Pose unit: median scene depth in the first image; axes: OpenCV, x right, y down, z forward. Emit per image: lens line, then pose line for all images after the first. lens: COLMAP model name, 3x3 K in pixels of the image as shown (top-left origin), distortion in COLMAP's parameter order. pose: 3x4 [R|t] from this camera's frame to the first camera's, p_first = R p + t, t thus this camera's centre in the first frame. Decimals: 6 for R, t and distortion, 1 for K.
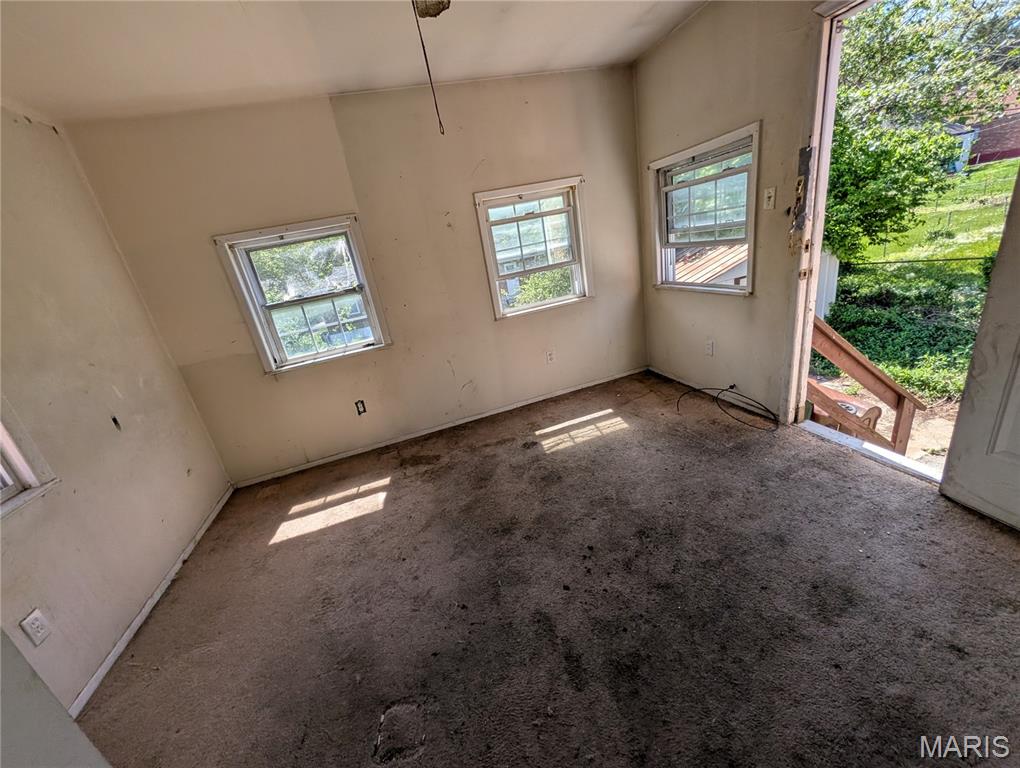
lens RADIAL K [[376.2, 0, 510.6], [0, 376.2, 376.4], [0, 0, 1]] dist [-0.002586, -0.000417]
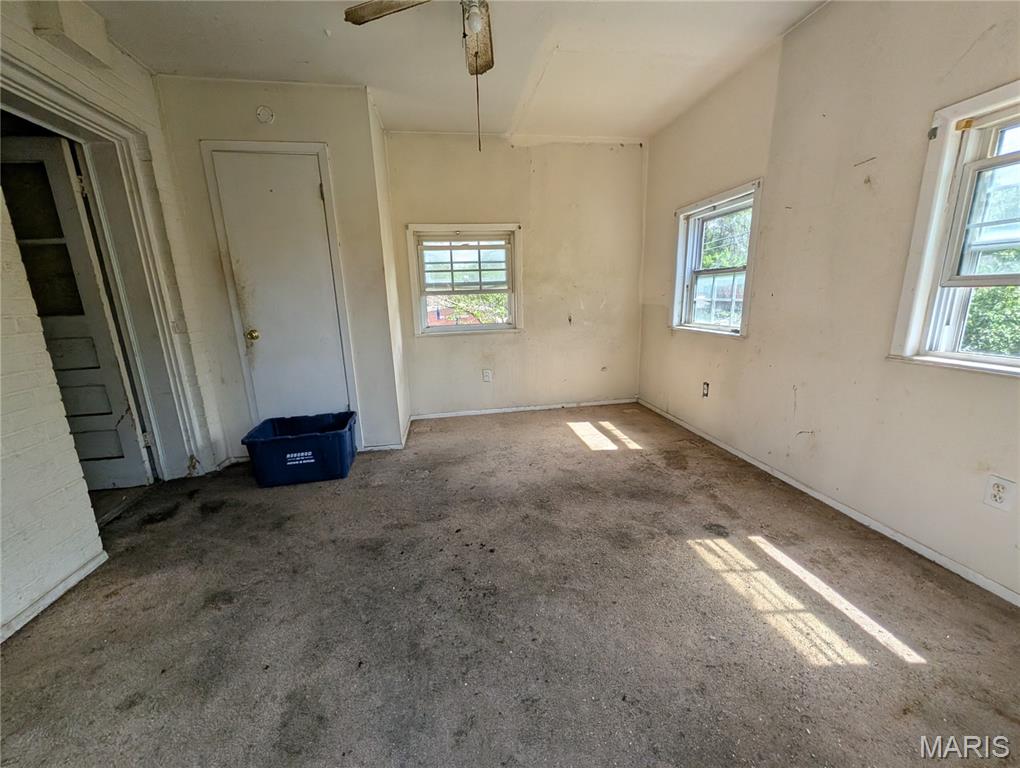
lens RADIAL K [[376.2, 0, 510.6], [0, 376.2, 376.4], [0, 0, 1]] dist [-0.002586, -0.000417]
pose [[-0.080193, 0.390022, -0.917307, 0.597984], [-0.286284, 0.872486, 0.395993, -0.217526], [0.954783, 0.294366, 0.041690, 0.561892]]
